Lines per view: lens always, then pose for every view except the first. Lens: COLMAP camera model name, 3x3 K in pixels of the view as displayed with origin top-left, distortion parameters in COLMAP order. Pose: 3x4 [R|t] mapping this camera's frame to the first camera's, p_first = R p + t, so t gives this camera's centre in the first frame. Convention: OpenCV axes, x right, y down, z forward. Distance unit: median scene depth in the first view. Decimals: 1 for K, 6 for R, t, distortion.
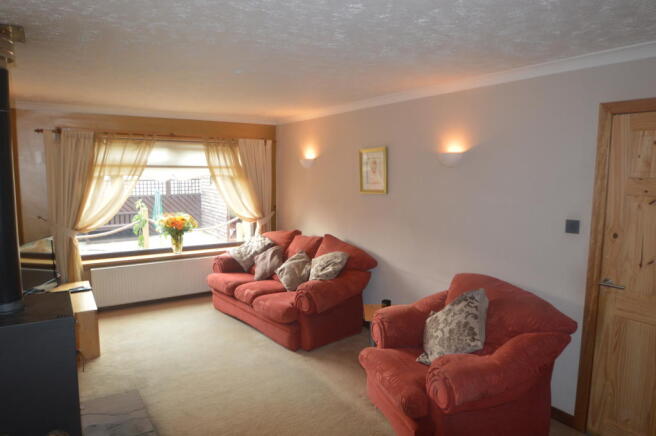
lens RADIAL K [[412.8, 0, 327.6], [0, 412.8, 216.6], [0, 0, 1]] dist [-0.057710, -0.002873]
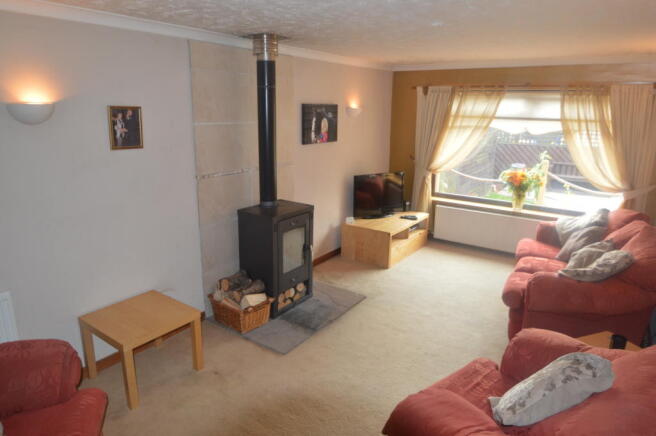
lens RADIAL K [[412.8, 0, 327.5], [0, 412.8, 218.1], [0, 0, 1]] dist [-0.057710, -0.002873]
pose [[0.348616, 0.233372, -0.907747, 0.387386], [-0.108657, 0.972038, 0.208171, -0.046479], [0.930946, 0.026062, 0.364225, 0.252114]]
